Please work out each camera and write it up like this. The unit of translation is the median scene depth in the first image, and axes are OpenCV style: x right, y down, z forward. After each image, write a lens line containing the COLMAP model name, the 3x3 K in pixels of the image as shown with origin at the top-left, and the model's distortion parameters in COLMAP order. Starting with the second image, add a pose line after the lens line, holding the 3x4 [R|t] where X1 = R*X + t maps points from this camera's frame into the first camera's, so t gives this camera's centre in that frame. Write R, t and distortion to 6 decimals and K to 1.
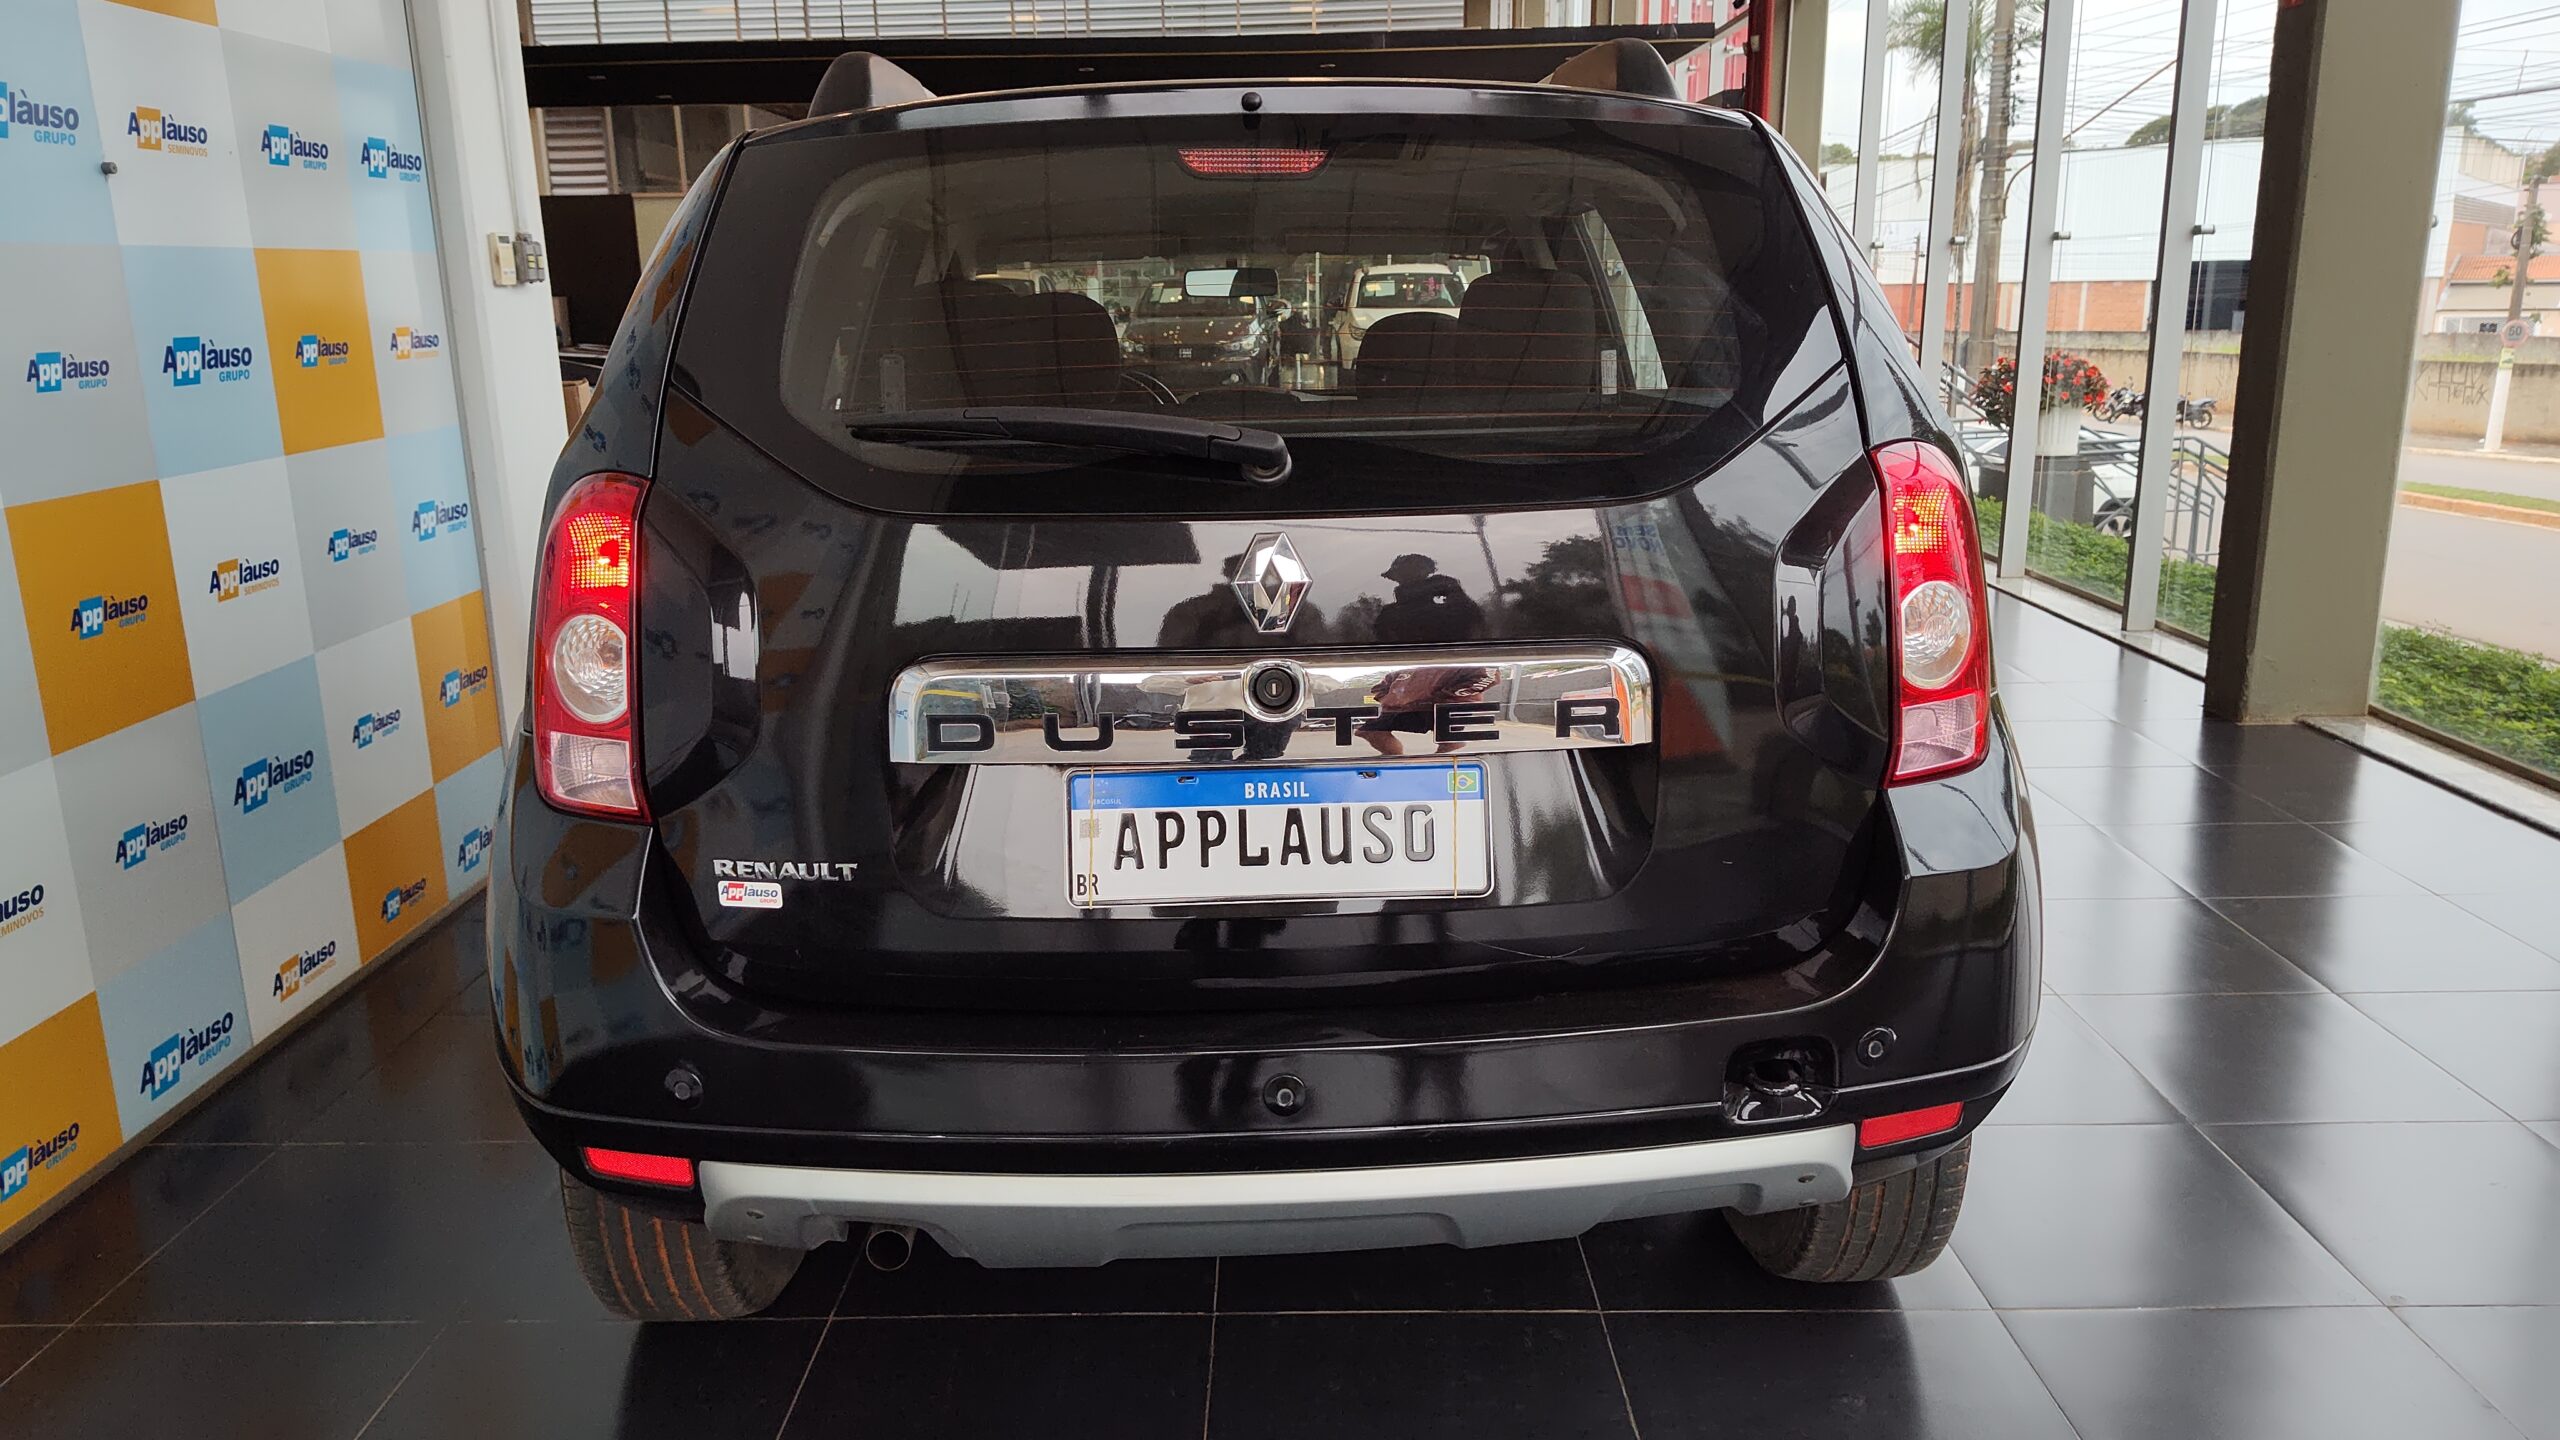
lens RADIAL K [[1792.2, 0, 1292.0], [0, 1792.2, 729.5], [0, 0, 1]] dist [0.061342, -0.085899]
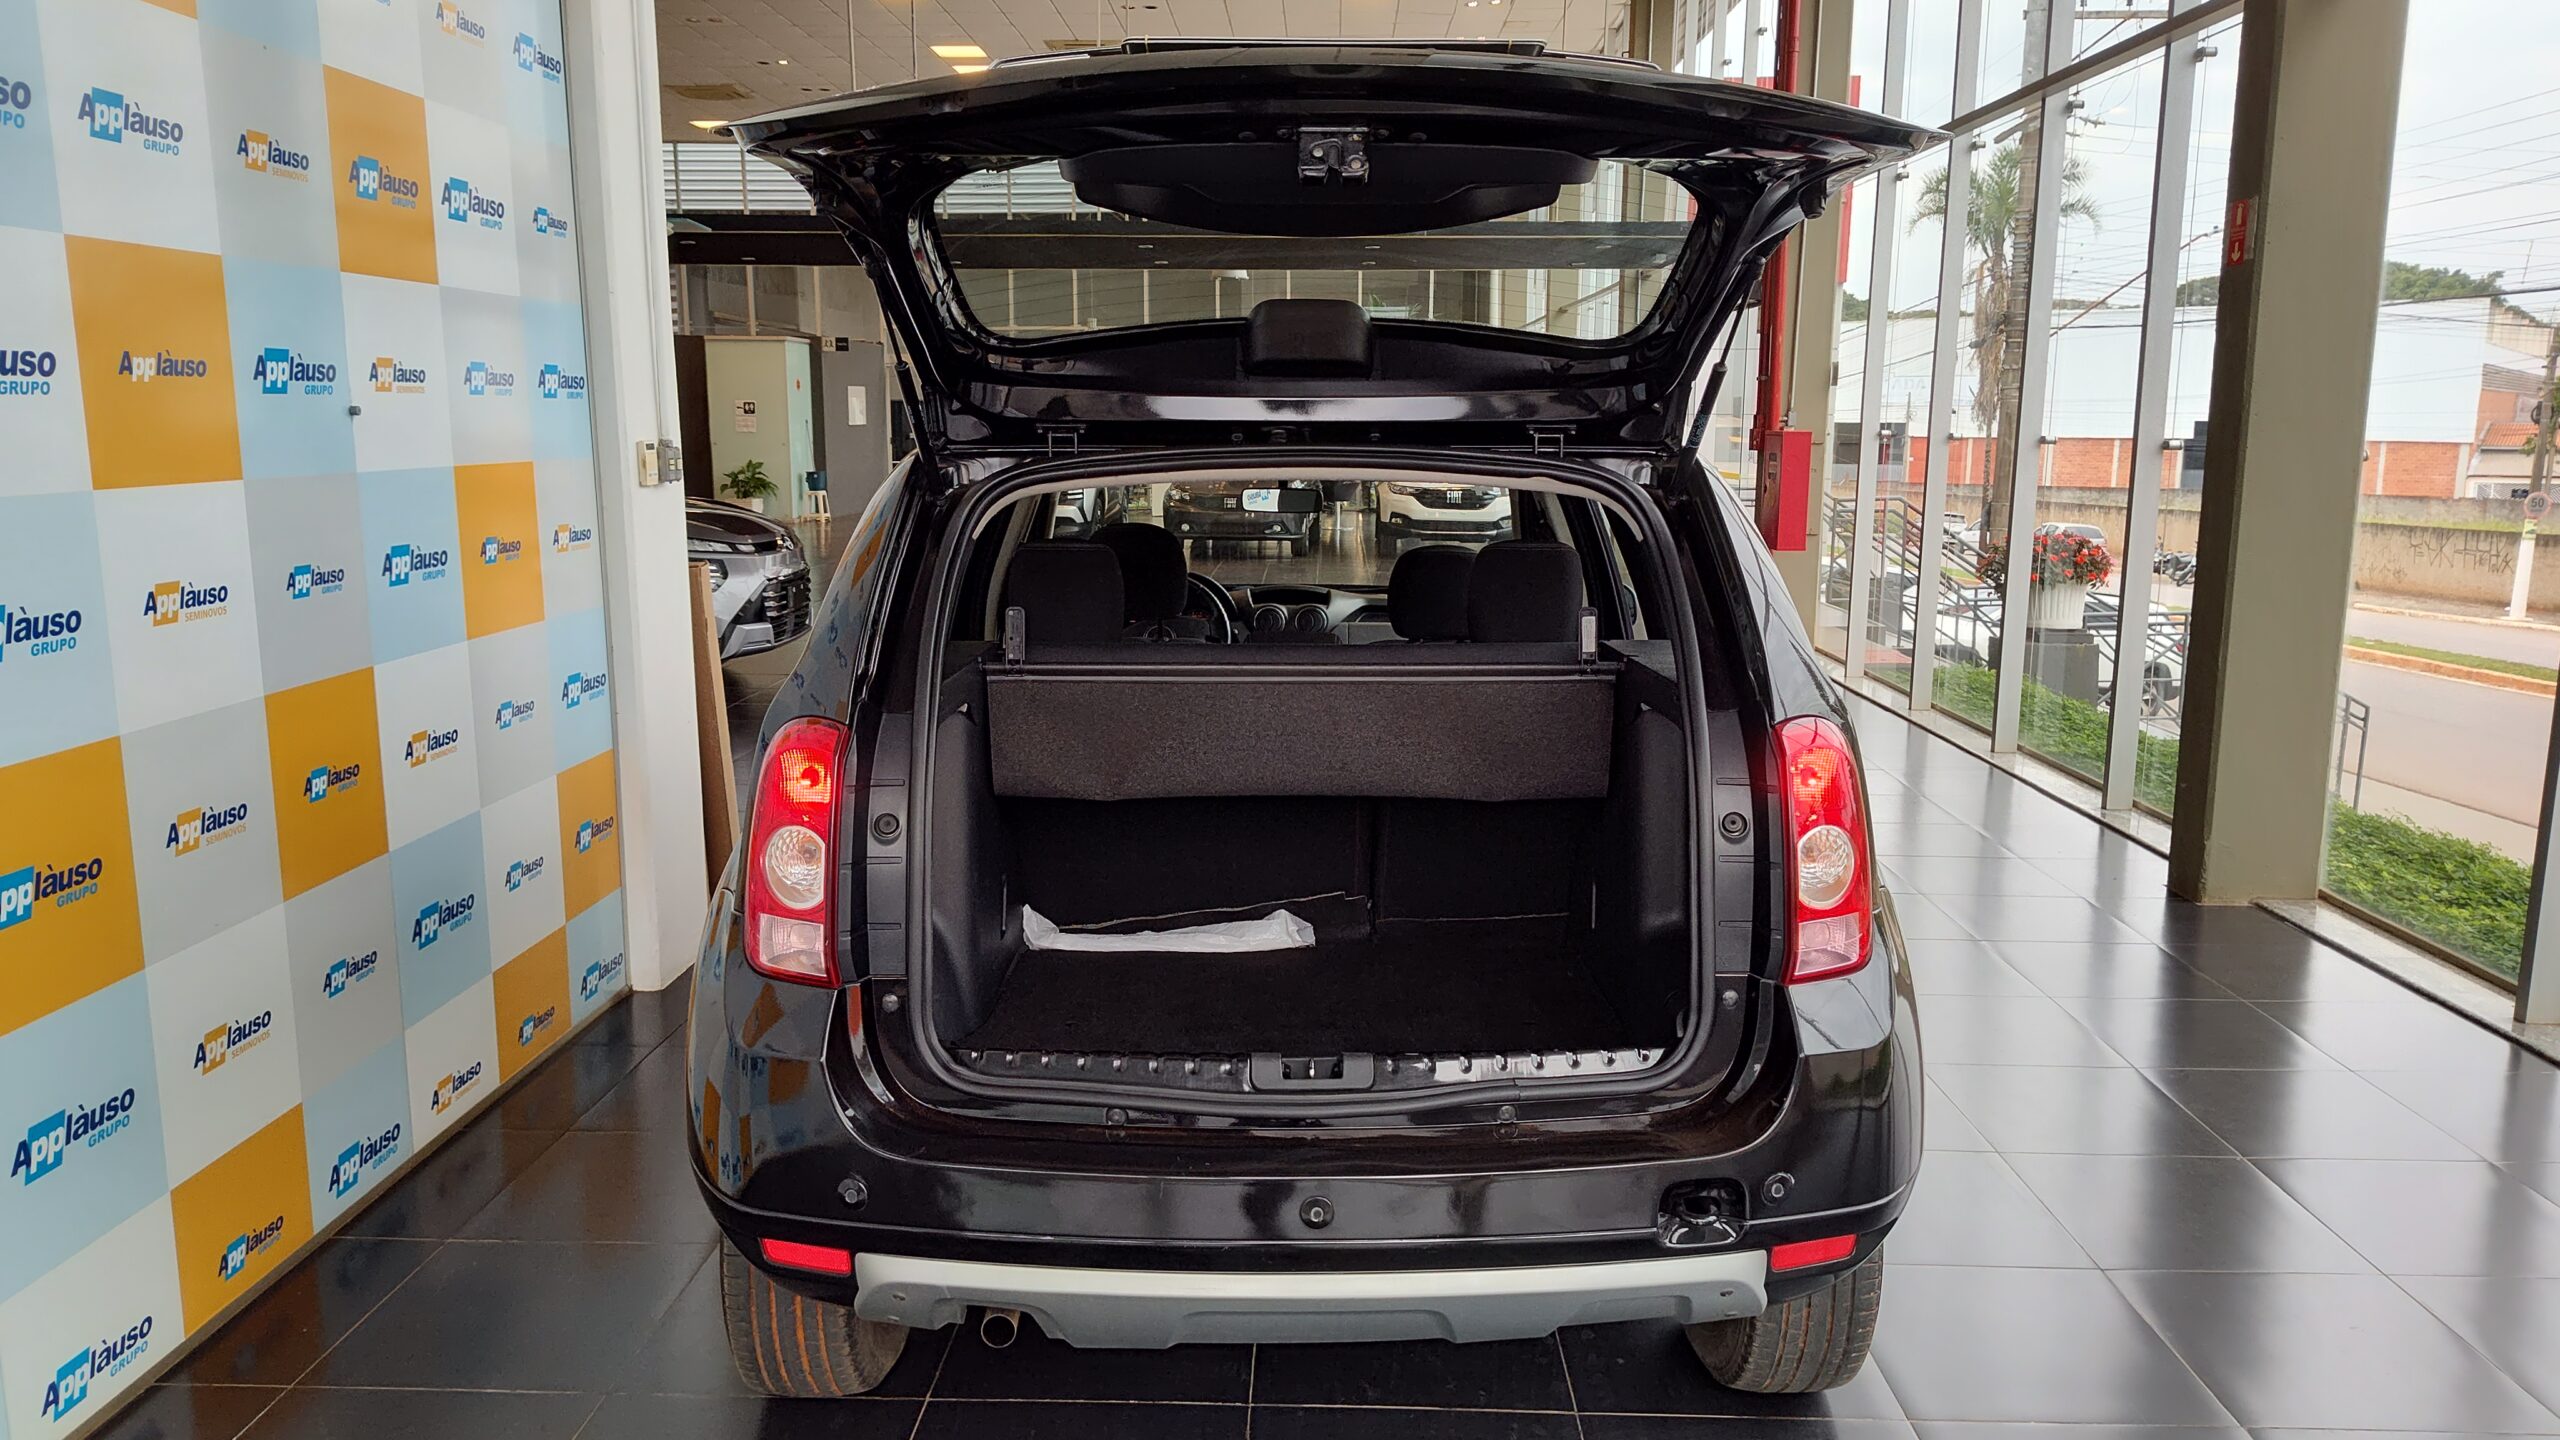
lens RADIAL K [[1792.2, 0, 1292.0], [0, 1792.2, 729.5], [0, 0, 1]] dist [0.061342, -0.085899]
pose [[0.999541, 0.023439, -0.019185, -0.002352], [-0.024769, 0.997075, -0.072307, -0.025166], [0.017434, 0.072749, 0.997198, -0.161618]]
